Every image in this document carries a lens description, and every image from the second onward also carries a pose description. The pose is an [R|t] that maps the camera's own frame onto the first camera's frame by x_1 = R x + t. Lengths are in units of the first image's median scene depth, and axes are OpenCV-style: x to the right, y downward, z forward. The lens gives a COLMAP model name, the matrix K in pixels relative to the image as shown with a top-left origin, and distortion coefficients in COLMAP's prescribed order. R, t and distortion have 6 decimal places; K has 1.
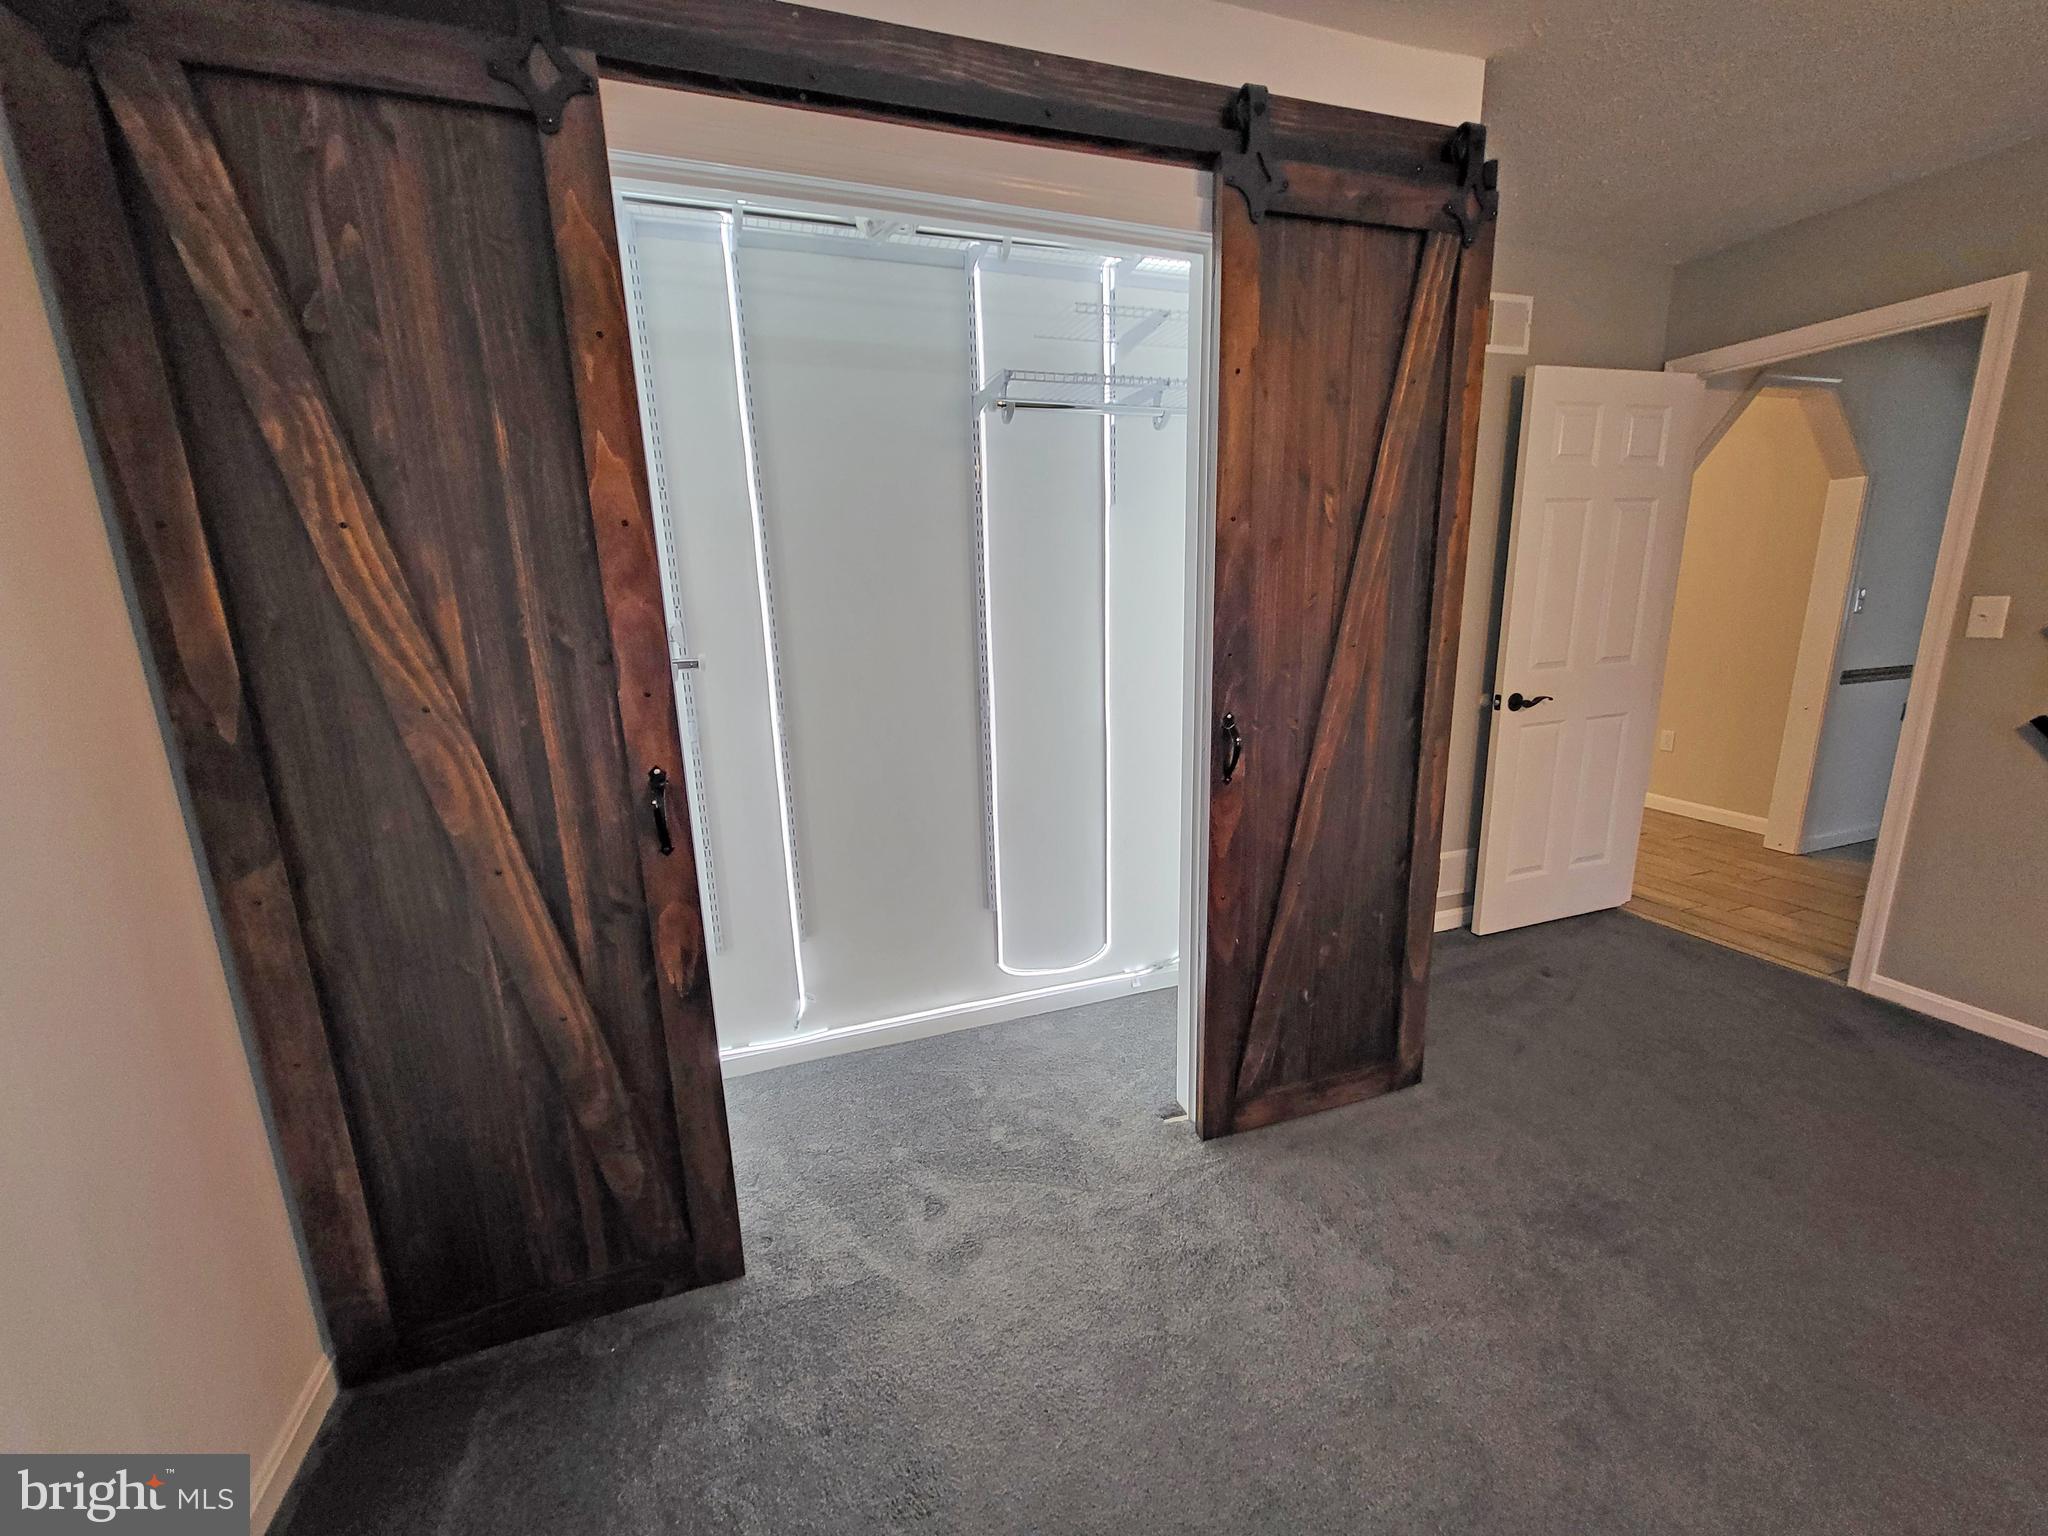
lens RADIAL K [[818.6, 0, 1024.0], [0, 818.6, 768.0], [0, 0, 1]] dist [0.008444, 0.000131]
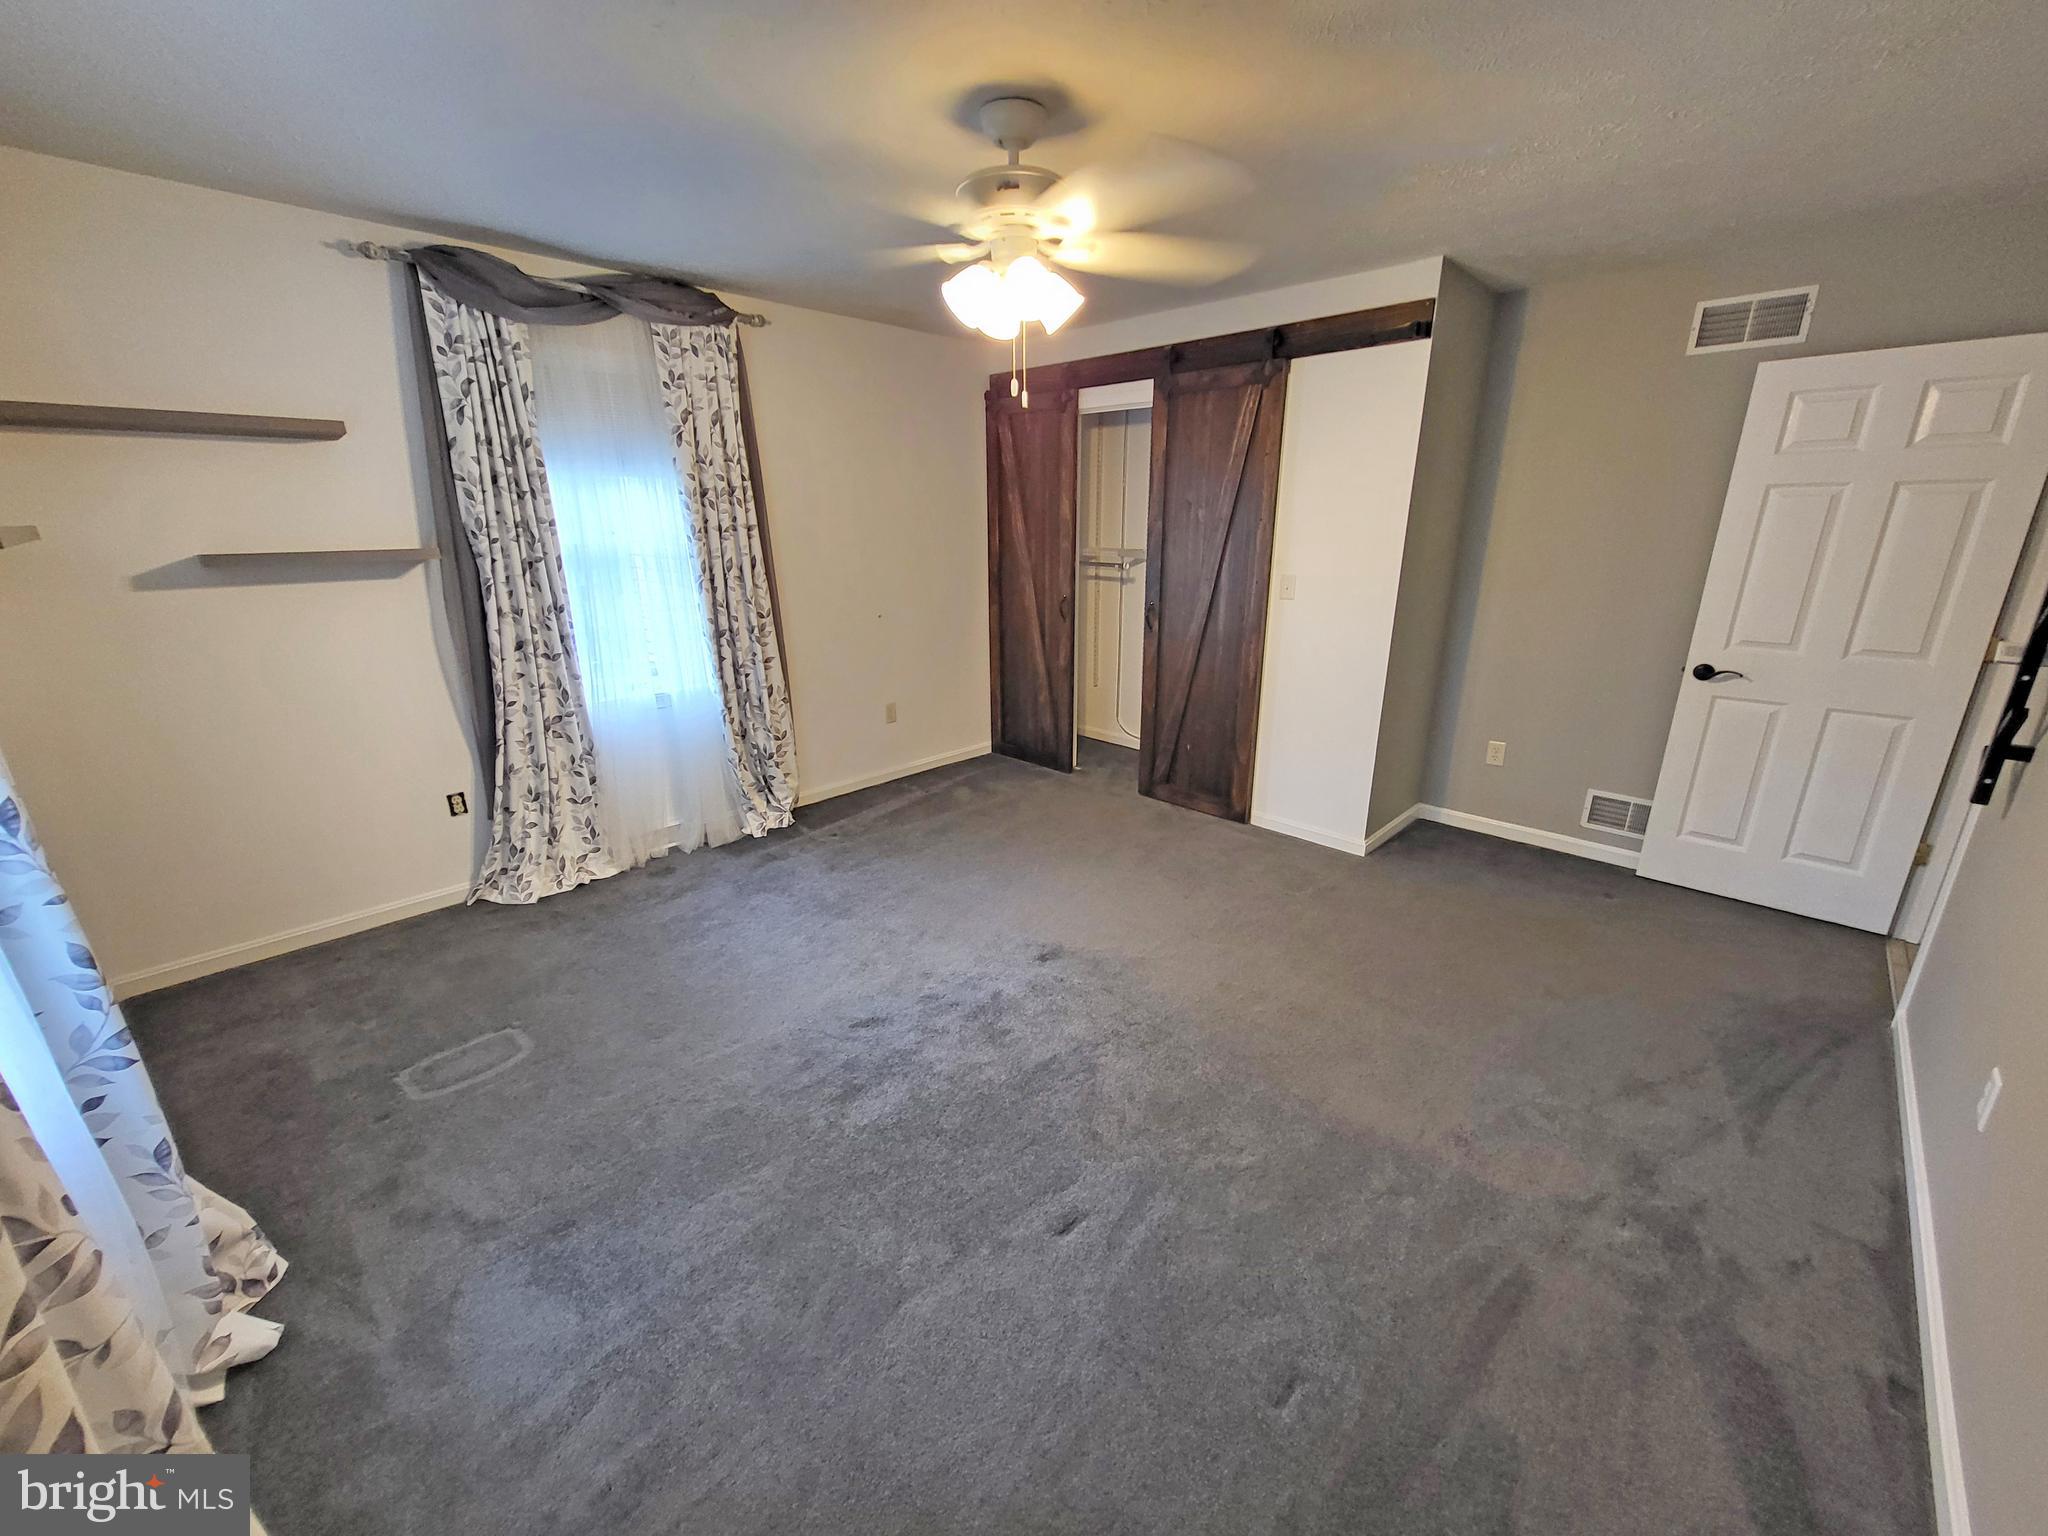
lens RADIAL K [[818.6, 0, 1024.0], [0, 818.6, 768.0], [0, 0, 1]] dist [0.008444, 0.000131]
pose [[0.441926, 0.293130, -0.847806, 2.449231], [-0.205641, 0.953040, 0.222323, -0.033542], [0.873163, 0.076093, 0.481453, -0.662627]]
